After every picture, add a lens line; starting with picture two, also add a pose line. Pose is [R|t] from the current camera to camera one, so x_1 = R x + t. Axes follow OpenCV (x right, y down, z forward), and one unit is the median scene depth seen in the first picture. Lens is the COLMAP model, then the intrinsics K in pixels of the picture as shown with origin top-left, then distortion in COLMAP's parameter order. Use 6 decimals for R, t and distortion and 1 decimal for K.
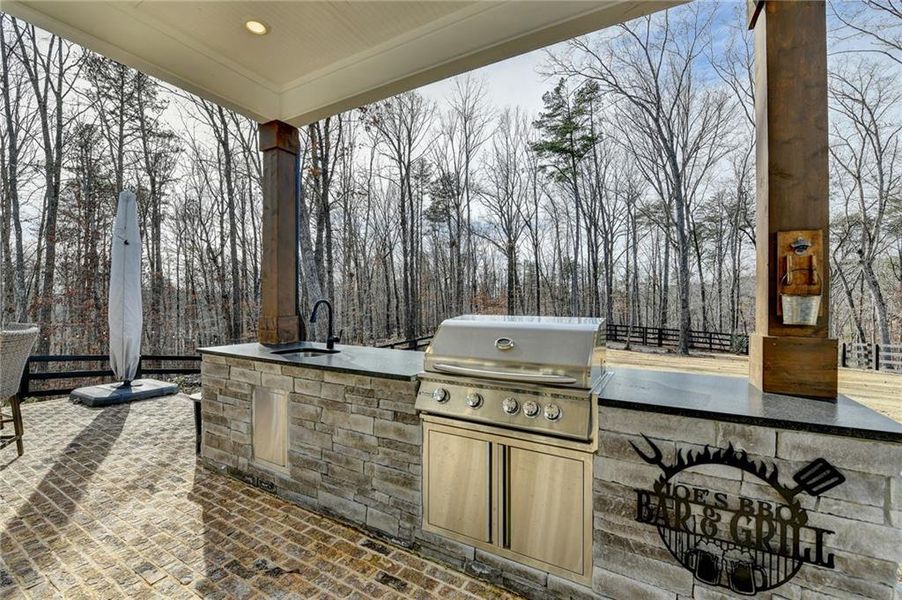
lens RADIAL K [[379.7, 0, 436.3], [0, 379.7, 299.5], [0, 0, 1]] dist [-0.013078, -0.002884]
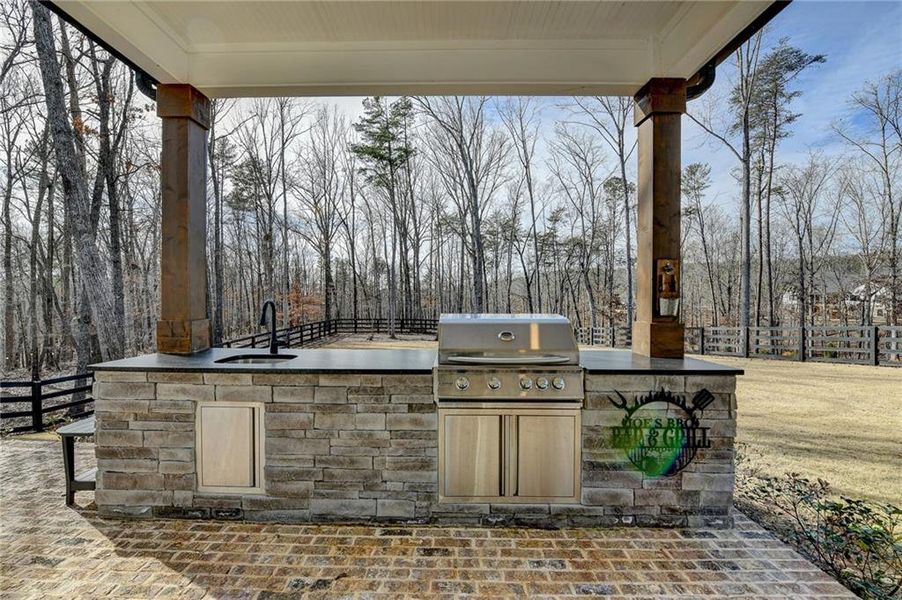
lens RADIAL K [[371.4, 0, 441.1], [0, 371.4, 302.0], [0, 0, 1]] dist [-0.015742, -0.000927]
pose [[0.875394, -0.005486, 0.483378, -0.507976], [-0.001249, 0.999907, 0.013610, -0.010690], [-0.483408, -0.012517, 0.875306, 0.028245]]
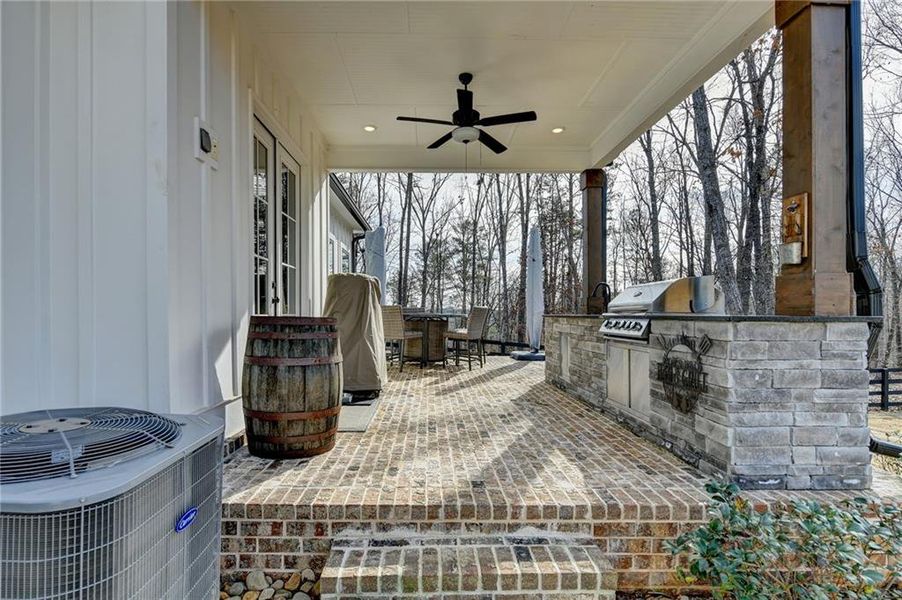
lens RADIAL K [[423.5, 0, 430.9], [0, 423.5, 310.3], [0, 0, 1]] dist [-0.000030, -0.000253]
pose [[0.506938, -0.007764, -0.861948, 1.143236], [0.003000, 0.999969, -0.007242, 0.169507], [0.861977, 0.001085, 0.506946, -0.655072]]
